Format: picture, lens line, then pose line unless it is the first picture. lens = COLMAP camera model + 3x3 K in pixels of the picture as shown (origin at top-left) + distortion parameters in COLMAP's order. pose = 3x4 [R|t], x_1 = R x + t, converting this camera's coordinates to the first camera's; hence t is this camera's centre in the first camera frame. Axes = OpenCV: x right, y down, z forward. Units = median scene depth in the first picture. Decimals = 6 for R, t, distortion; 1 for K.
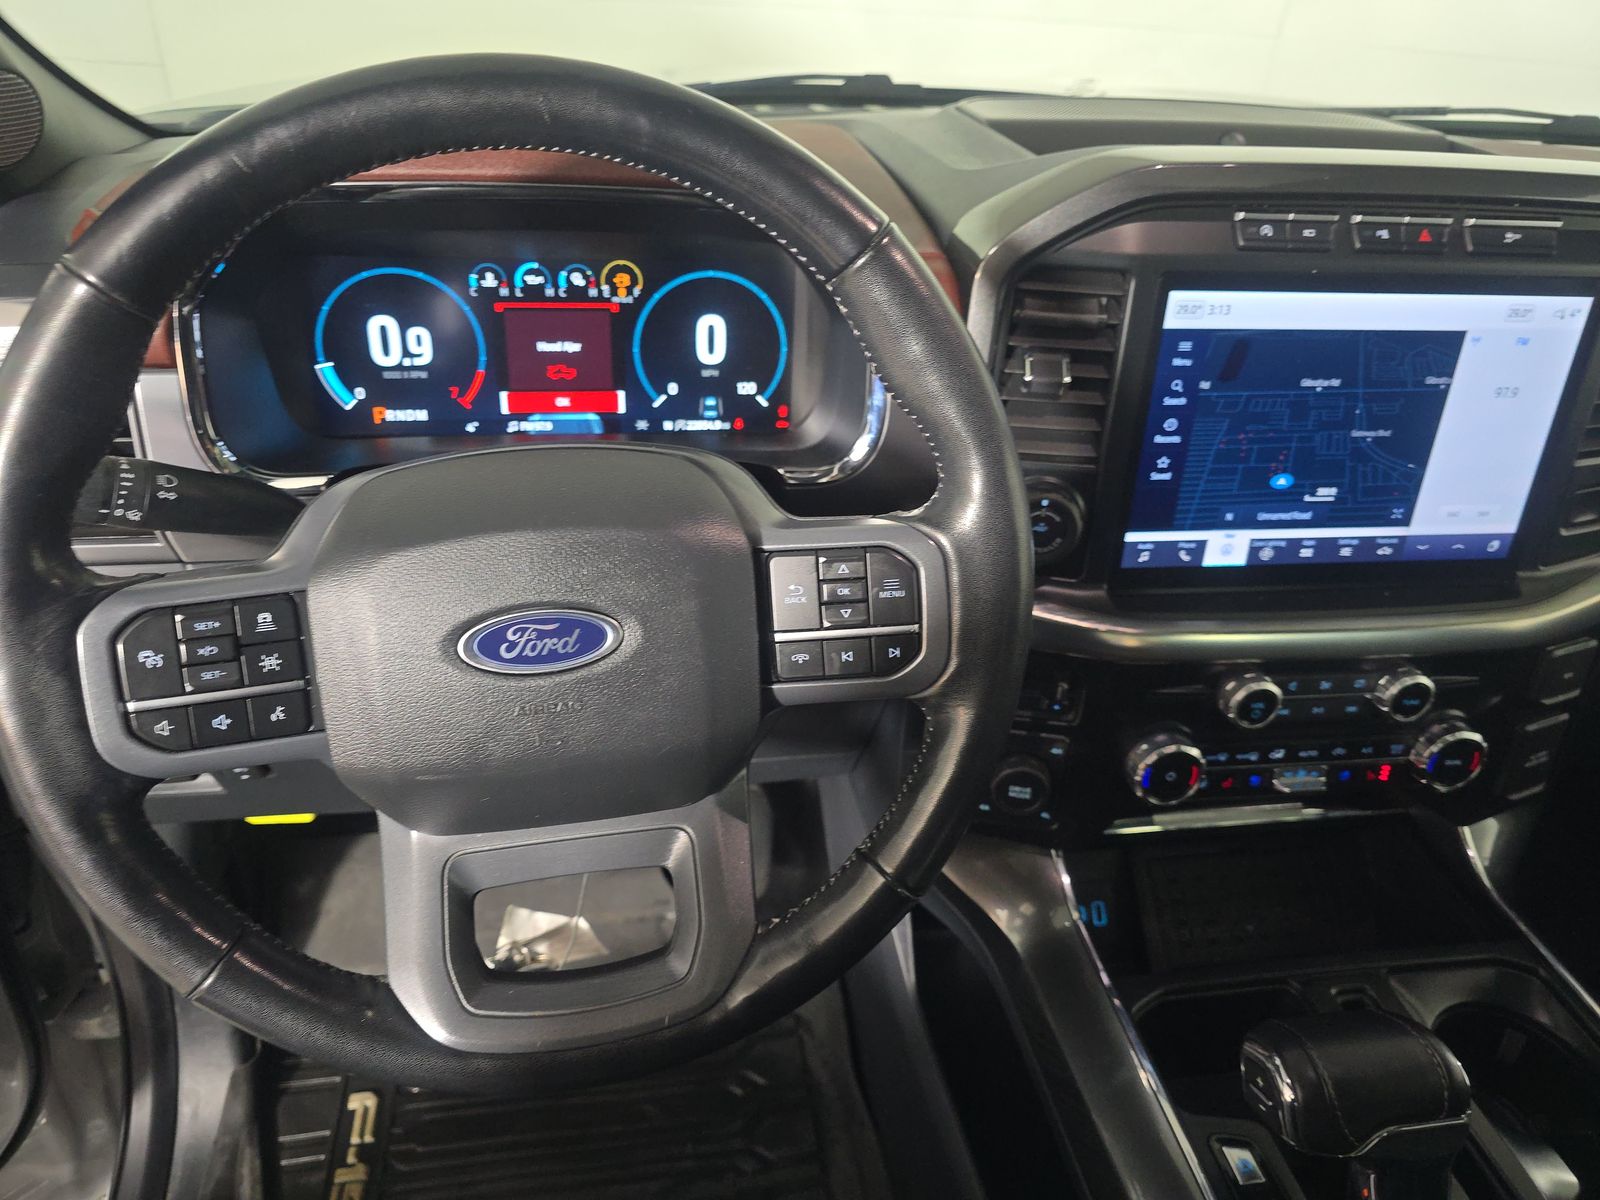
lens RADIAL K [[1085.7, 0, 796.5], [0, 1085.7, 620.8], [0, 0, 1]] dist [0.040225, -0.037228]
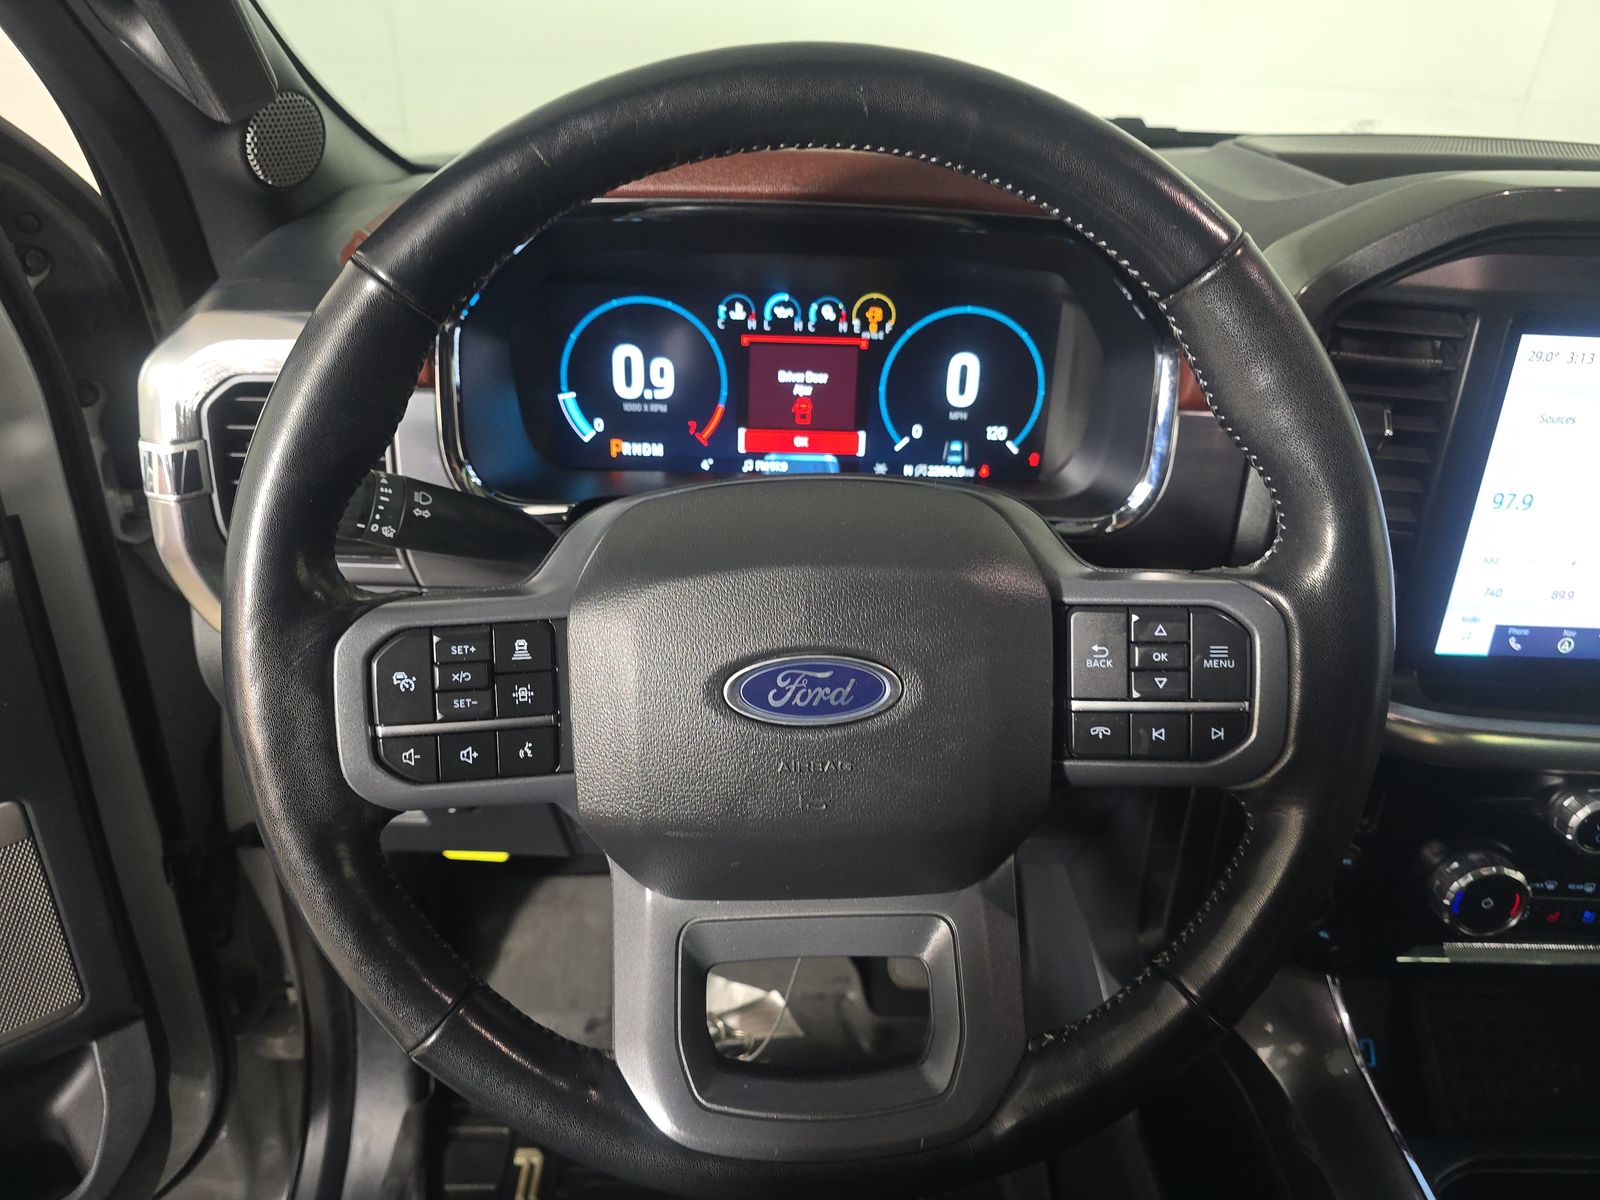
lens RADIAL K [[1089.7, 0, 797.2], [0, 1089.7, 630.9], [0, 0, 1]] dist [0.049851, -0.058284]
pose [[0.988195, 0.060109, -0.140915, -0.083761], [-0.067100, 0.996713, -0.045393, 0.007751], [0.137723, 0.054312, 0.988981, 0.078361]]
